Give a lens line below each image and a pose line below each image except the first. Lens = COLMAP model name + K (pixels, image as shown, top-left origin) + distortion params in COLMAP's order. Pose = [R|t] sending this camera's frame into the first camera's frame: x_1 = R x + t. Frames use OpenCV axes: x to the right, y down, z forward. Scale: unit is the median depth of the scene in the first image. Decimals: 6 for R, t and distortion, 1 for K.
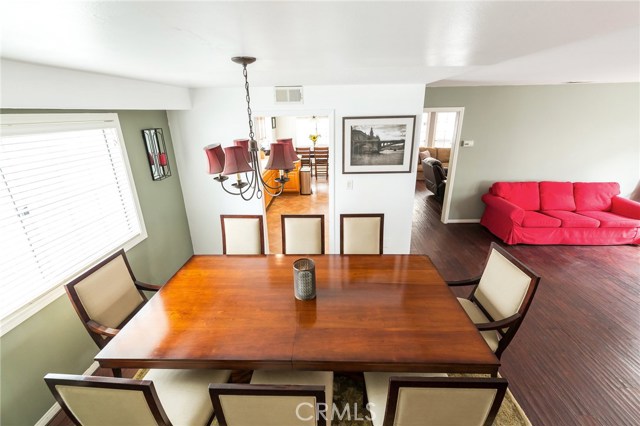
lens RADIAL K [[276.5, 0, 319.4], [0, 276.5, 209.5], [0, 0, 1]] dist [0.002734, 0.000798]
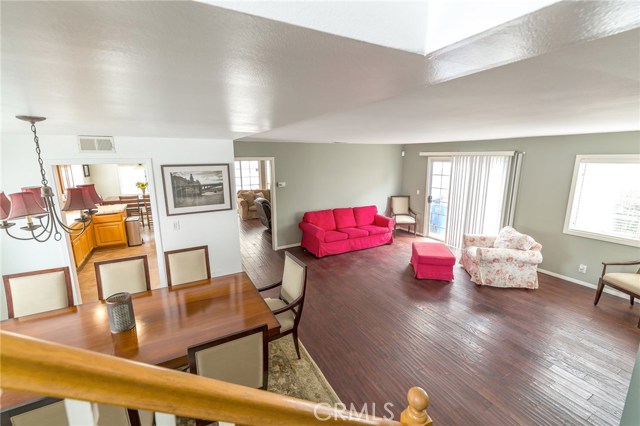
lens RADIAL K [[276.5, 0, 323.0], [0, 276.5, 209.5], [0, 0, 1]] dist [0.002734, 0.000798]
pose [[0.860180, -0.083921, 0.503038, 0.068339], [0.162282, 0.980139, -0.113984, 0.067929], [-0.483481, 0.179681, 0.856715, -0.219058]]
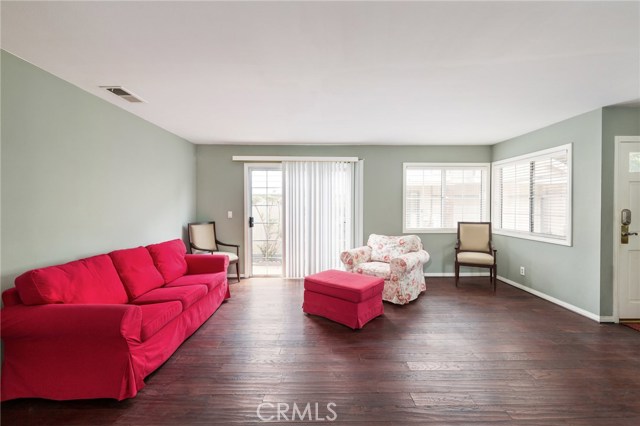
lens RADIAL K [[276.5, 0, 322.8], [0, 276.5, 209.2], [0, 0, 1]] dist [0.002734, 0.000798]
pose [[-0.057723, 0.006660, 0.998310, 0.300794], [0.336259, 0.941677, 0.013161, -0.062753], [-0.939999, 0.336451, -0.056596, 0.807851]]
